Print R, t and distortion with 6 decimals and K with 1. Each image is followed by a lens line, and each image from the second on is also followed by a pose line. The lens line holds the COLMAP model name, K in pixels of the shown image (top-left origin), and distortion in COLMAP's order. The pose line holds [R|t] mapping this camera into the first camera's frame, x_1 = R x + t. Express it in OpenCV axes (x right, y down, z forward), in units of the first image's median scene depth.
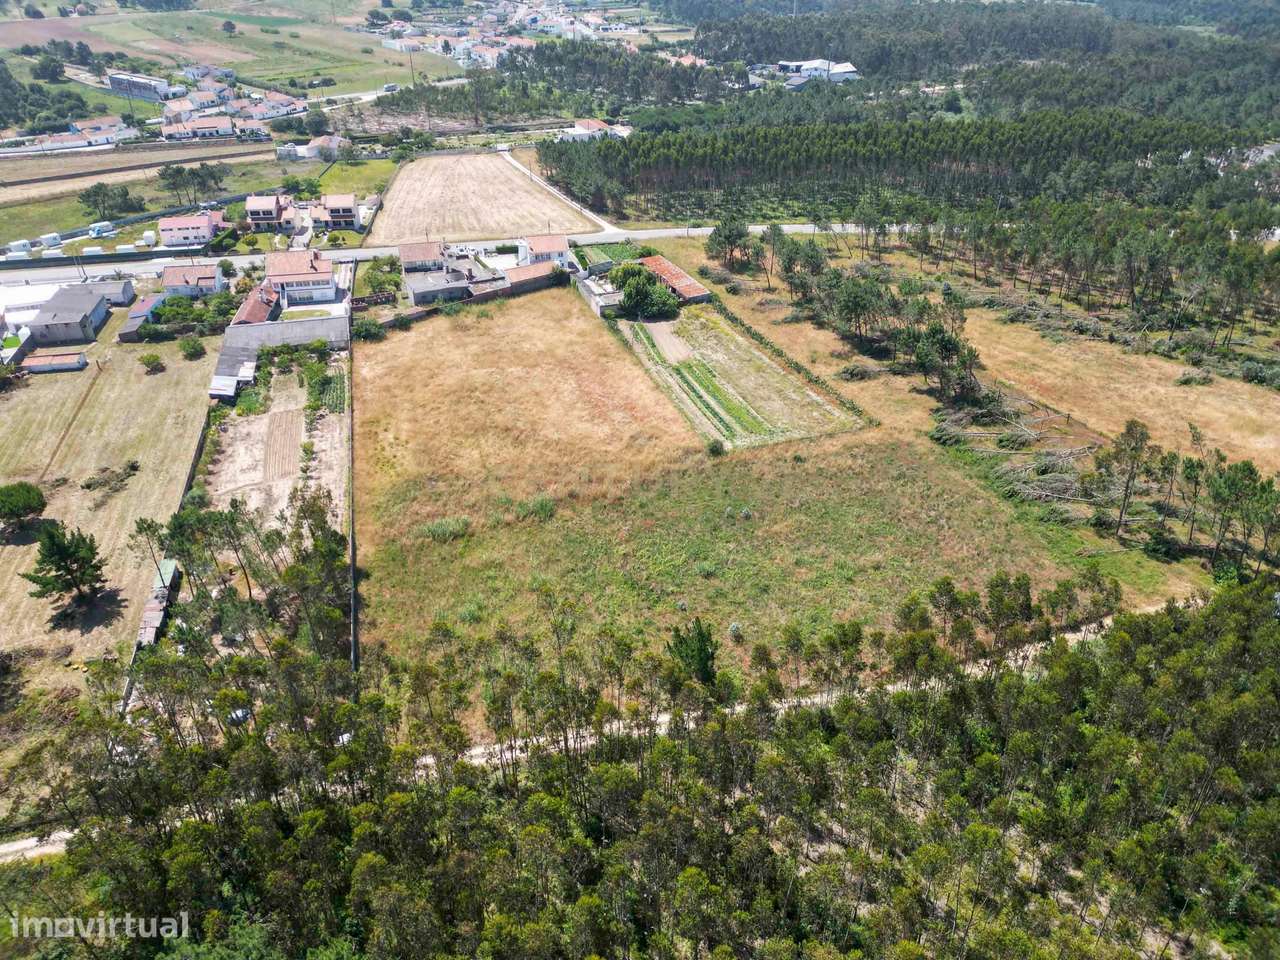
lens RADIAL K [[889.0, 0, 640.0], [0, 889.0, 480.0], [0, 0, 1]] dist [0.067636, -0.058970]
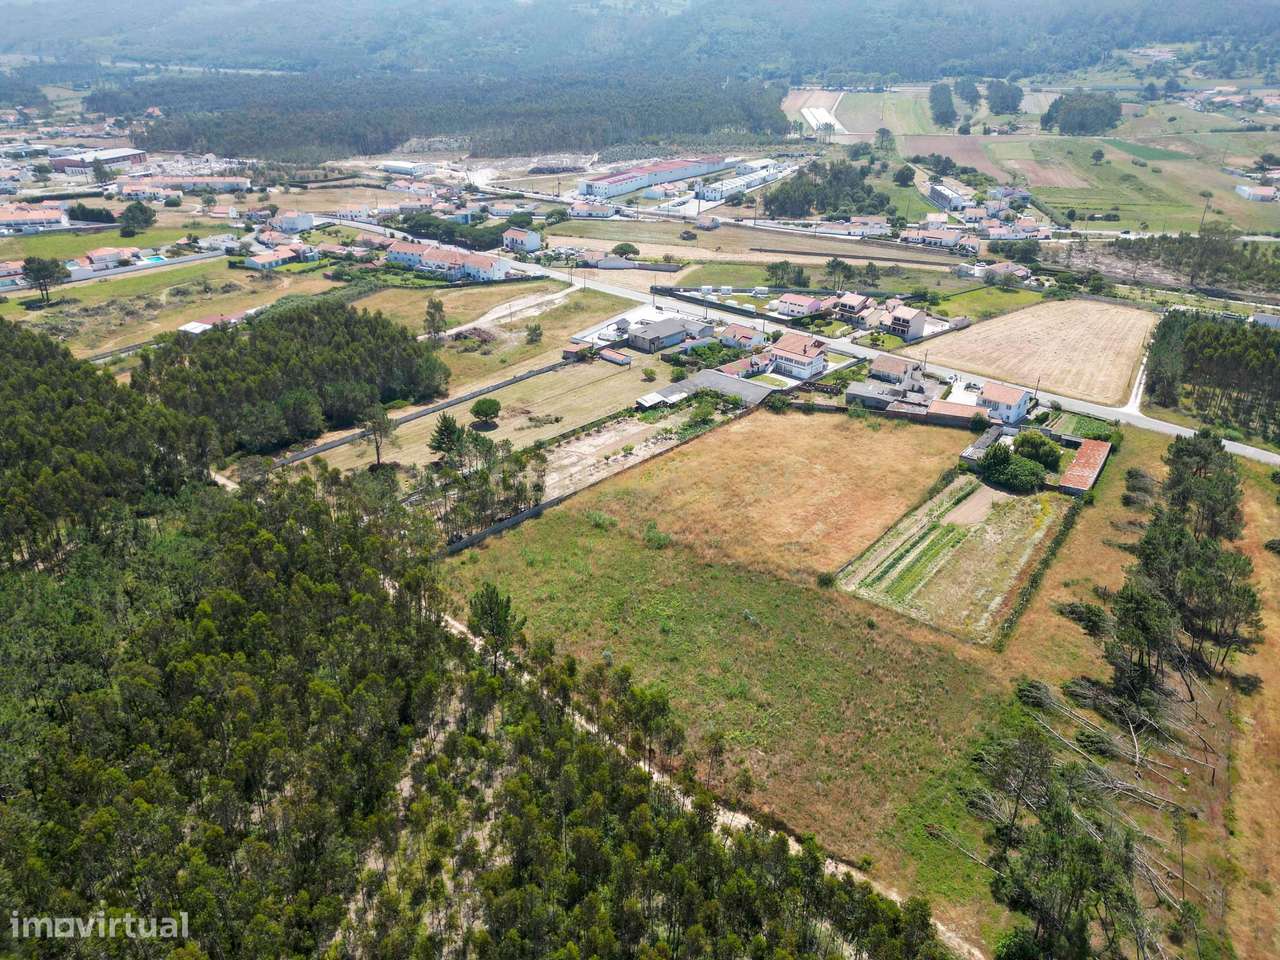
lens RADIAL K [[889.0, 0, 640.0], [0, 889.0, 480.0], [0, 0, 1]] dist [0.067636, -0.058970]
pose [[0.548665, 0.378693, -0.745358, 0.532388], [-0.451458, 0.884575, 0.117102, -0.123884], [0.703670, 0.272248, 0.656300, 0.069271]]
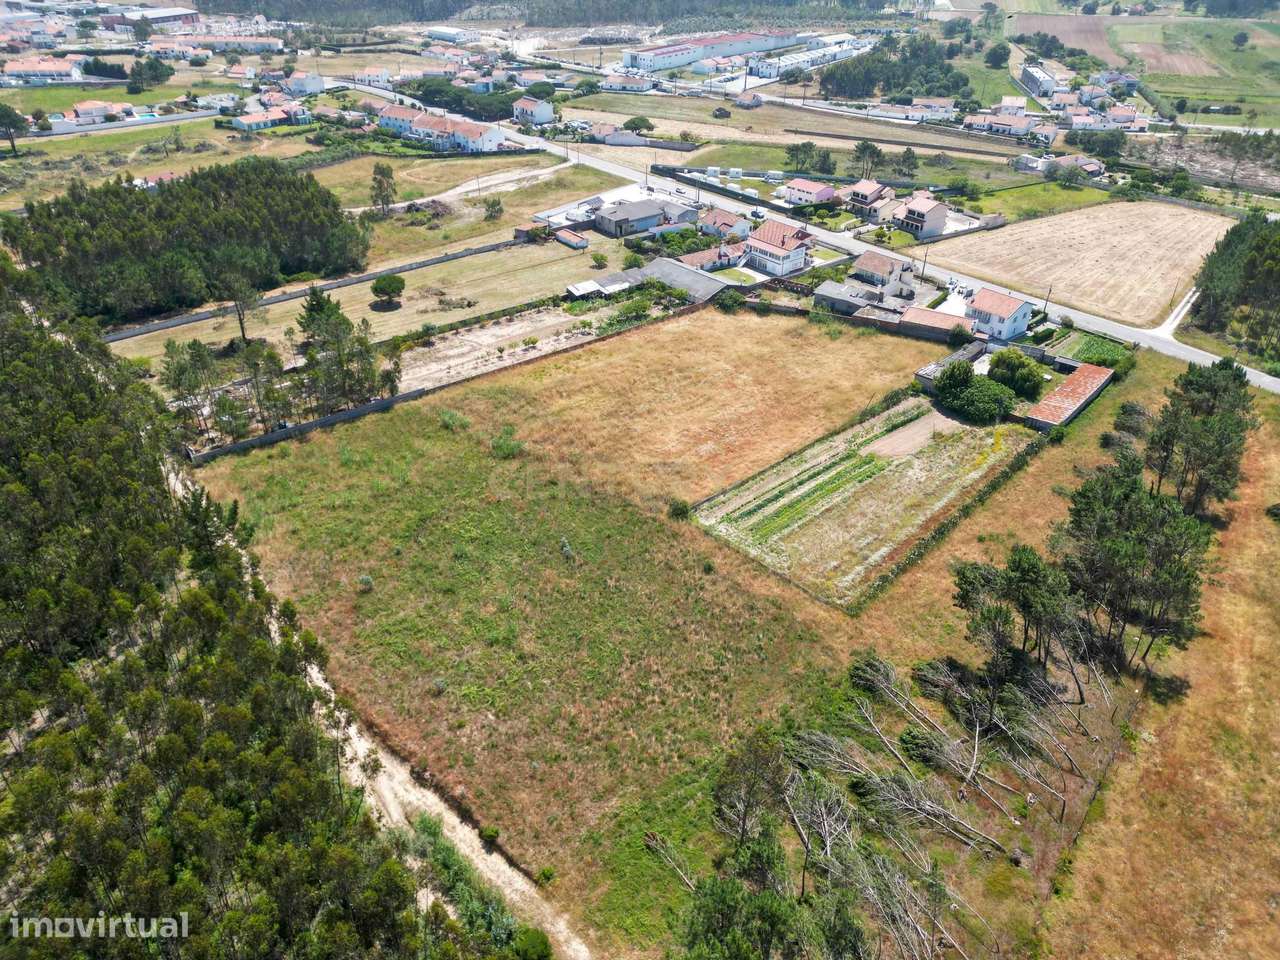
lens RADIAL K [[889.0, 0, 640.0], [0, 889.0, 480.0], [0, 0, 1]] dist [0.067636, -0.058970]
pose [[0.434875, 0.491615, -0.754453, 0.534944], [-0.493570, 0.830890, 0.256923, -0.199213], [0.753175, 0.260646, 0.603980, 0.309442]]
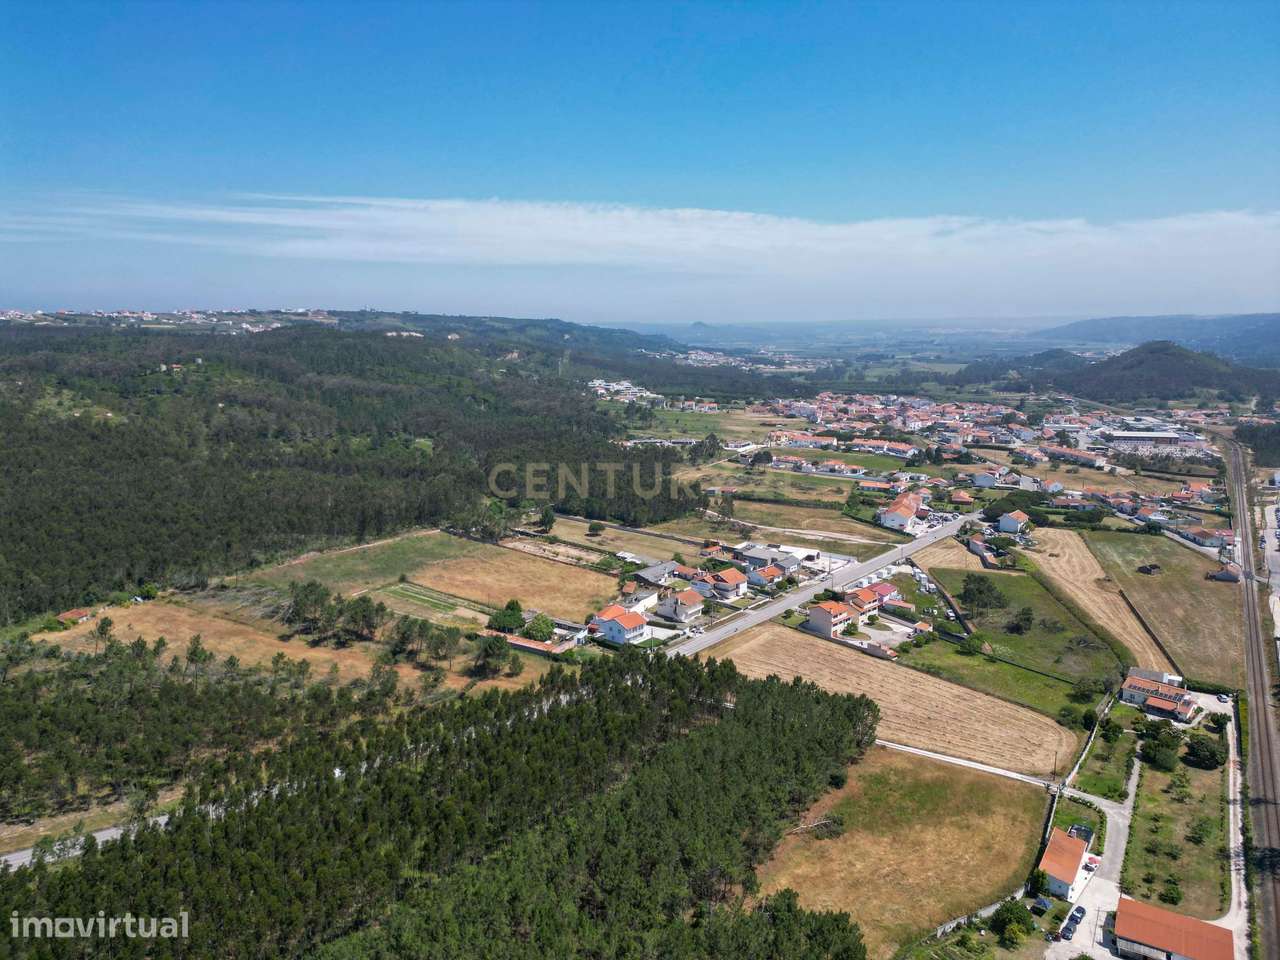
lens RADIAL K [[889.0, 0, 640.0], [0, 889.0, 480.0], [0, 0, 1]] dist [0.067636, -0.058970]
pose [[-0.809604, 0.099526, -0.578477, 0.669635], [-0.323625, 0.746514, 0.581364, -1.315901], [0.489702, 0.657884, -0.572172, 1.823575]]
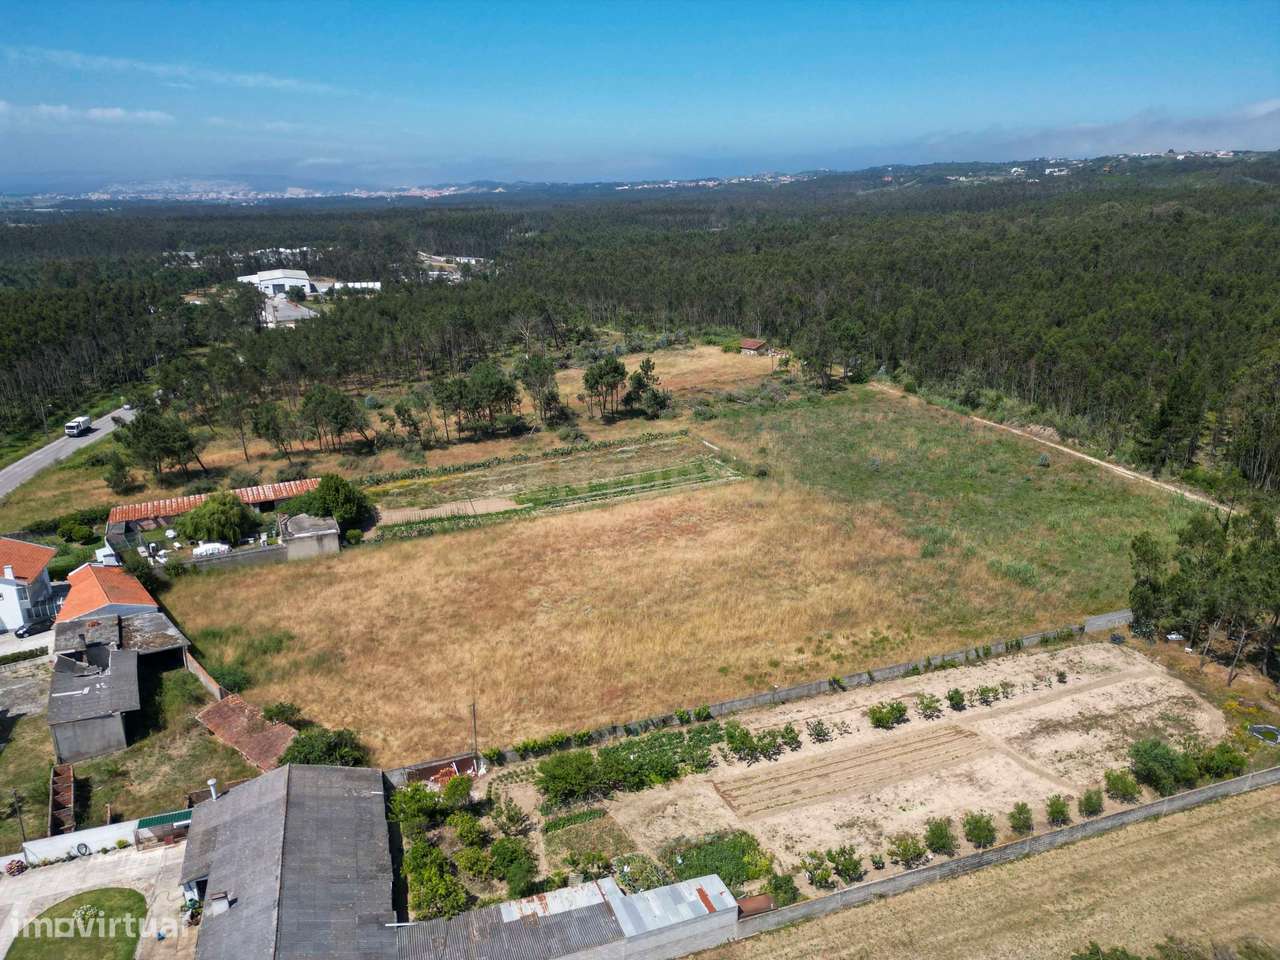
lens RADIAL K [[889.0, 0, 640.0], [0, 889.0, 480.0], [0, 0, 1]] dist [0.067636, -0.058970]
pose [[-0.050517, -0.323555, 0.944860, -0.618278], [0.547217, 0.782450, 0.297196, -0.290852], [-0.835465, 0.532057, 0.137528, 0.722262]]
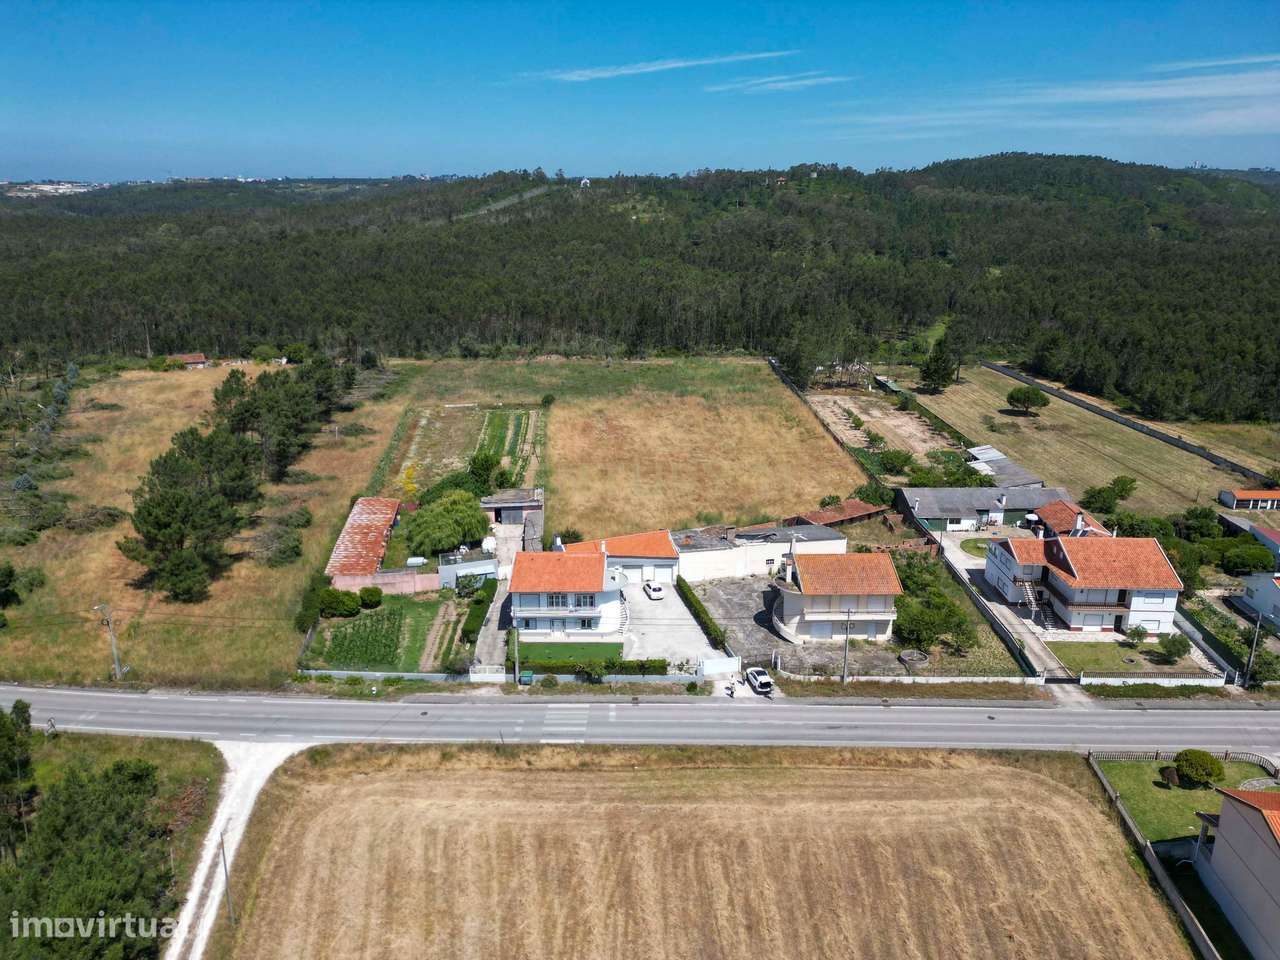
lens RADIAL K [[889.0, 0, 640.0], [0, 889.0, 480.0], [0, 0, 1]] dist [0.067636, -0.058970]
pose [[-0.968620, -0.077059, 0.236299, -0.276472], [0.130027, 0.653138, 0.745992, -0.696912], [-0.211821, 0.753308, -0.622623, 1.399782]]
